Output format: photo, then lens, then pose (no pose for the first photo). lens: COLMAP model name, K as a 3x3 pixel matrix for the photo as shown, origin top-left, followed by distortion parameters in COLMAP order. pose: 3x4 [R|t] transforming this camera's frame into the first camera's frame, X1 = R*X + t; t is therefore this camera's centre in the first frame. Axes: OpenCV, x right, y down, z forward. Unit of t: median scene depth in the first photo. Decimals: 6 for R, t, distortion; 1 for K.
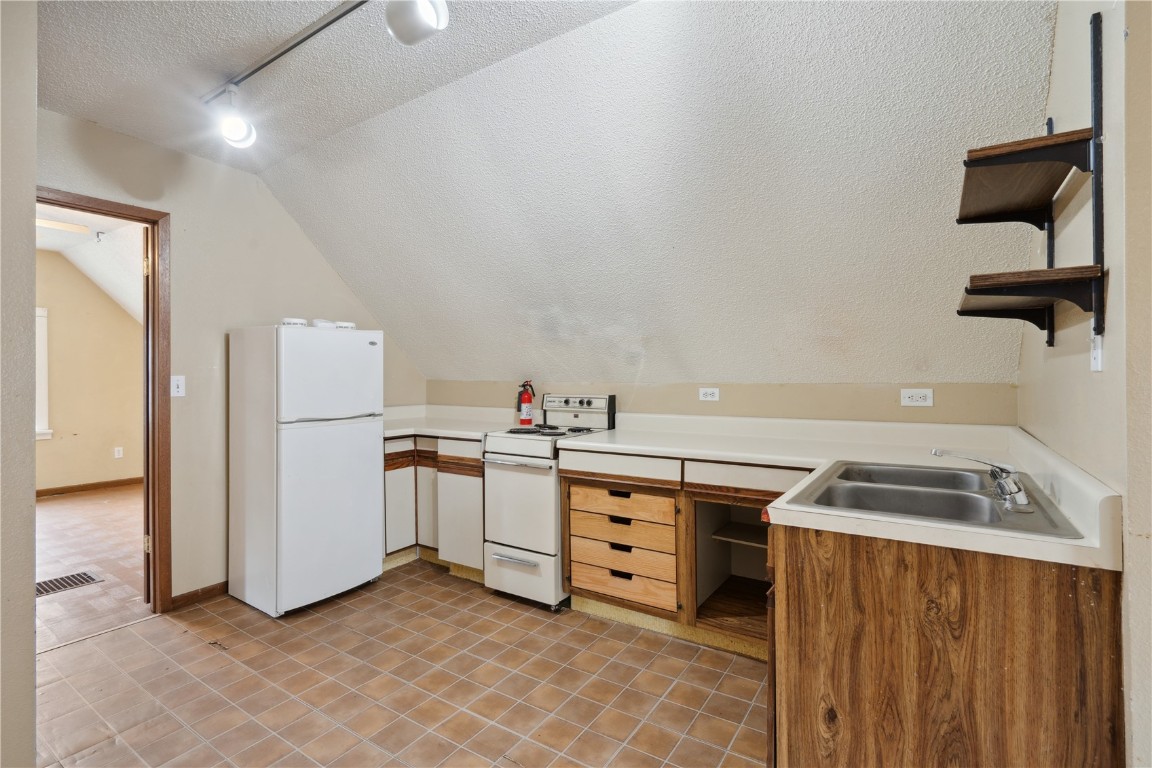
lens RADIAL K [[534.5, 0, 581.7], [0, 534.5, 377.8], [0, 0, 1]] dist [-0.002455, 0.000296]
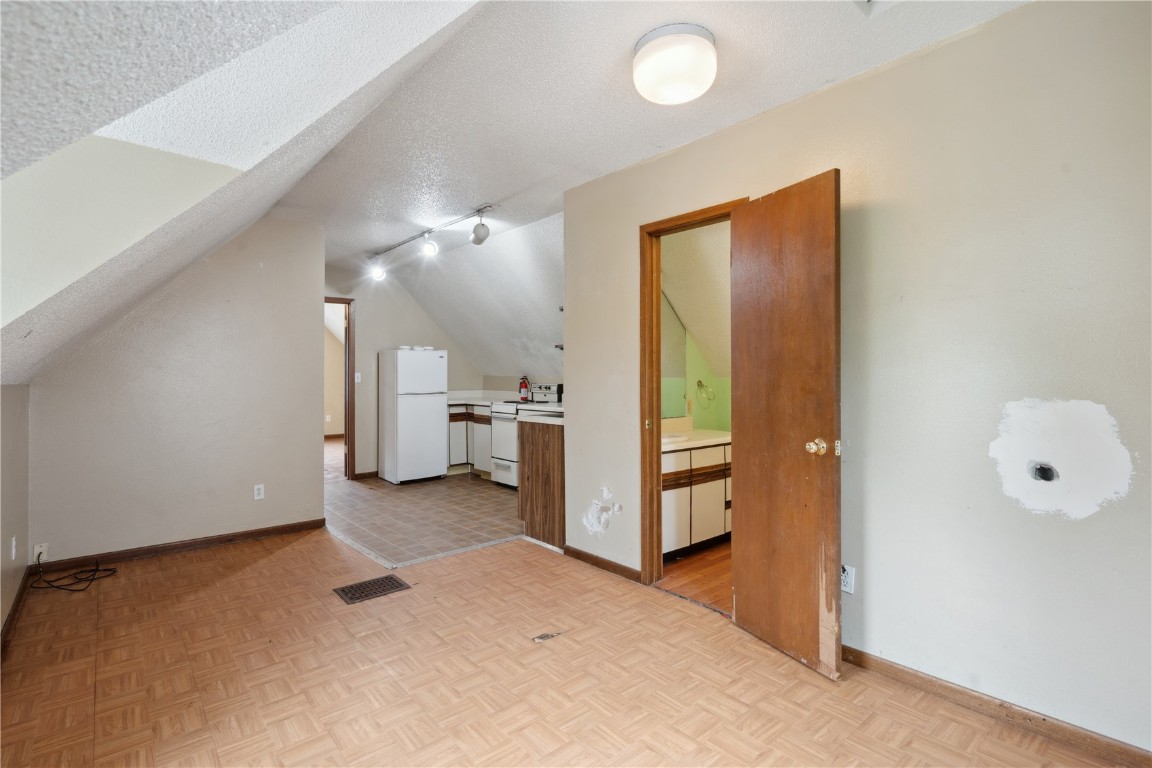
lens RADIAL K [[534.5, 0, 573.4], [0, 534.5, 375.6], [0, 0, 1]] dist [-0.002455, 0.000296]
pose [[0.964075, 0.002912, -0.265614, 0.666676], [-0.002138, 0.999993, 0.003204, -0.002275], [0.265622, -0.002521, 0.964074, -0.863448]]
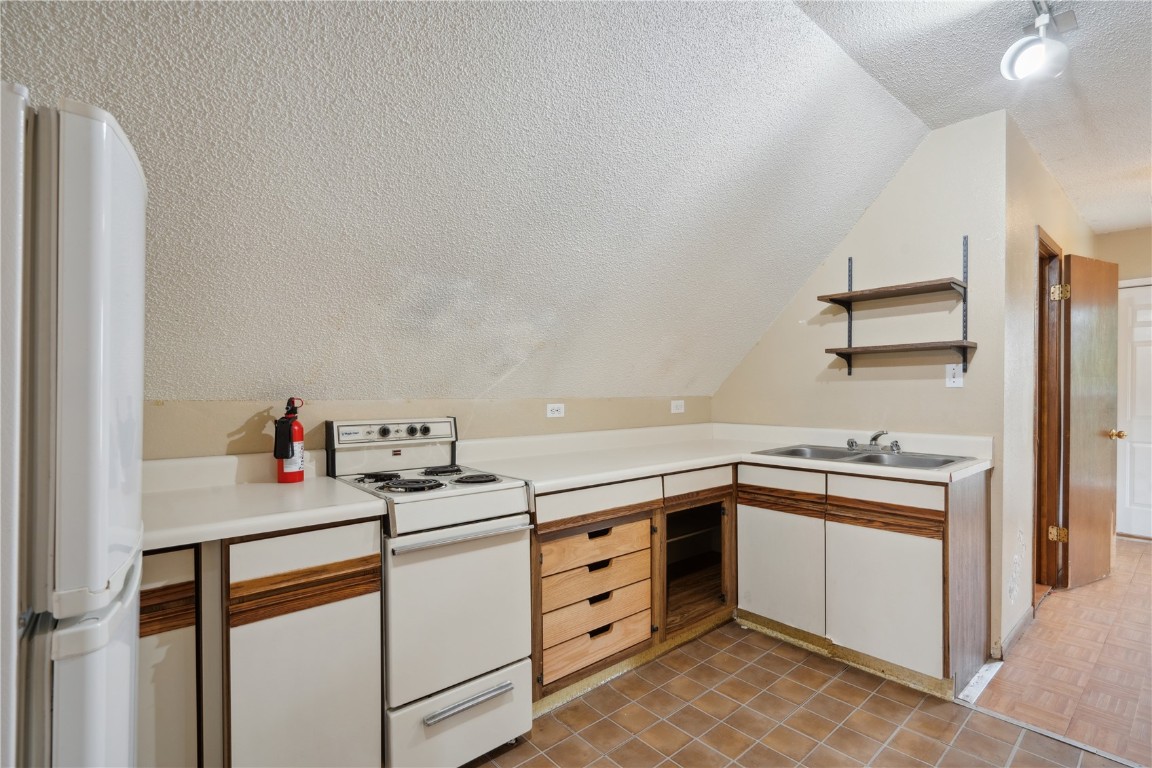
lens RADIAL K [[534.5, 0, 569.9], [0, 534.5, 400.1], [0, 0, 1]] dist [-0.002455, 0.000296]
pose [[0.284394, -0.007894, 0.958675, -0.651869], [0.006292, 0.999960, 0.006368, 0.007222], [-0.958687, 0.004221, 0.284432, 0.729724]]
